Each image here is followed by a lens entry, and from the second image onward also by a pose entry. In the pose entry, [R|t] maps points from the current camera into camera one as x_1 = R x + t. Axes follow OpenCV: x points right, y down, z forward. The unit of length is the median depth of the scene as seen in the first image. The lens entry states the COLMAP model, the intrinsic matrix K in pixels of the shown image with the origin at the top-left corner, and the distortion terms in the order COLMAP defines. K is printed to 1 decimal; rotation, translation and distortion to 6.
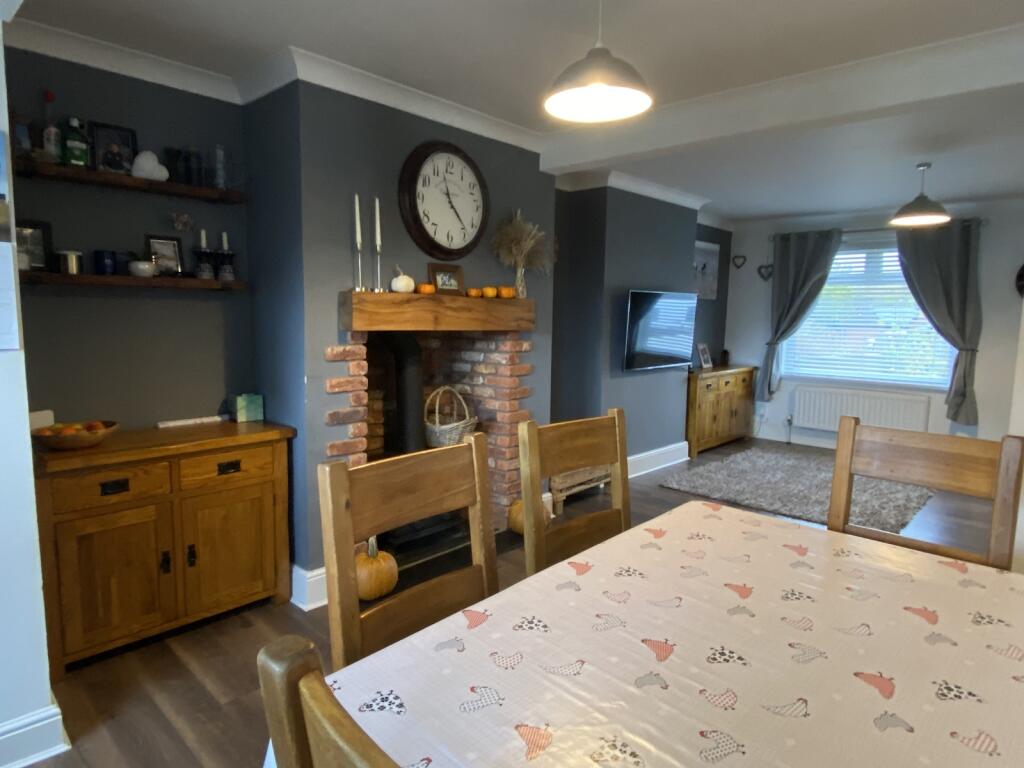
lens RADIAL K [[611.2, 0, 509.9], [0, 611.2, 379.9], [0, 0, 1]] dist [-0.004075, -0.005619]
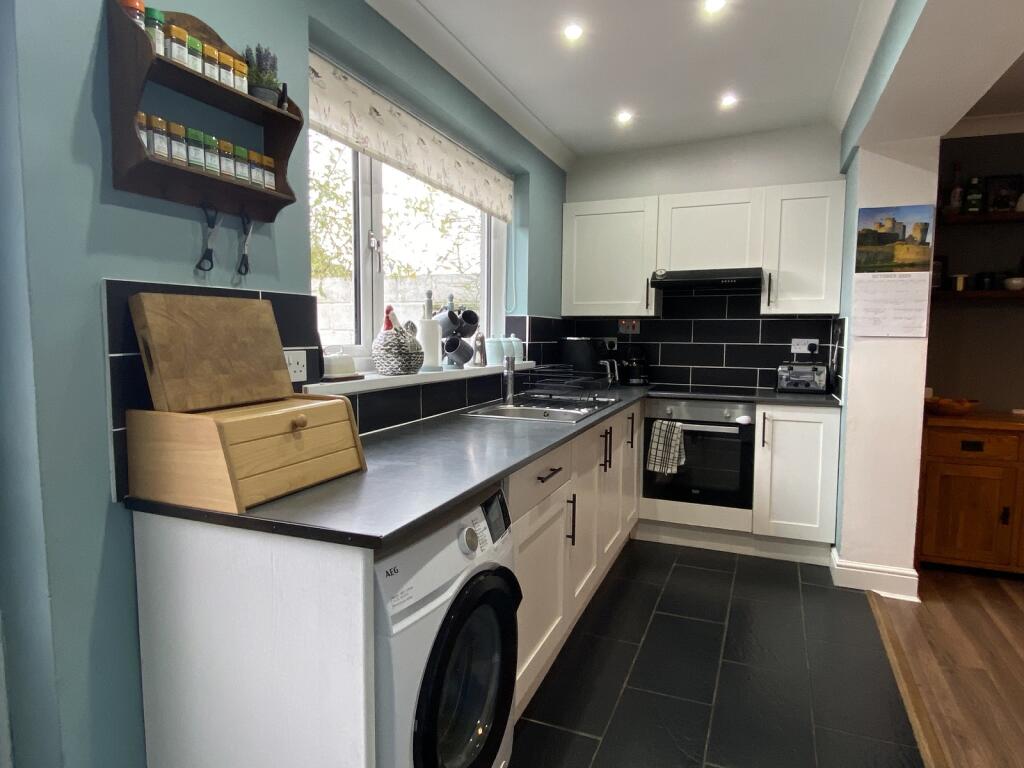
lens RADIAL K [[611.2, 0, 509.9], [0, 611.2, 379.9], [0, 0, 1]] dist [-0.004075, -0.005619]
pose [[0.346149, 0.069293, -0.935617, 0.240887], [-0.106826, 0.993694, 0.034072, 0.090975], [0.932078, 0.088154, 0.351369, -0.428454]]
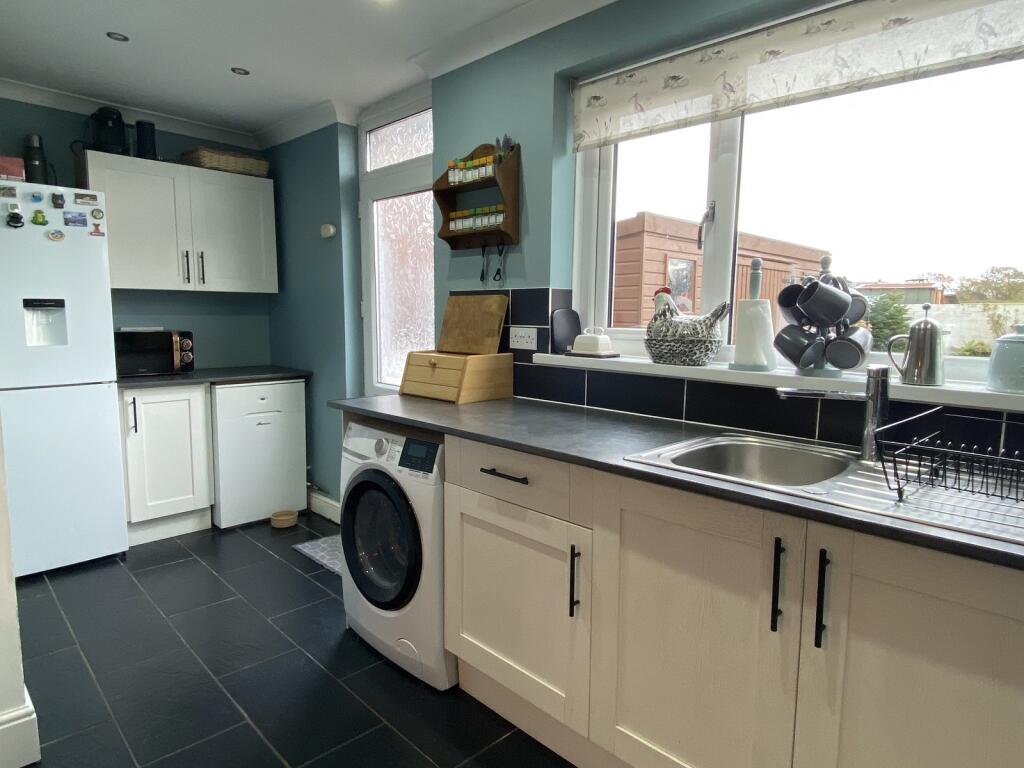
lens RADIAL K [[611.2, 0, 509.9], [0, 611.2, 379.9], [0, 0, 1]] dist [-0.004075, -0.005619]
pose [[-0.997150, -0.022670, 0.071960, -1.265942], [-0.006340, 0.975595, 0.219486, -0.141335], [-0.075180, 0.218404, -0.972958, 1.527941]]
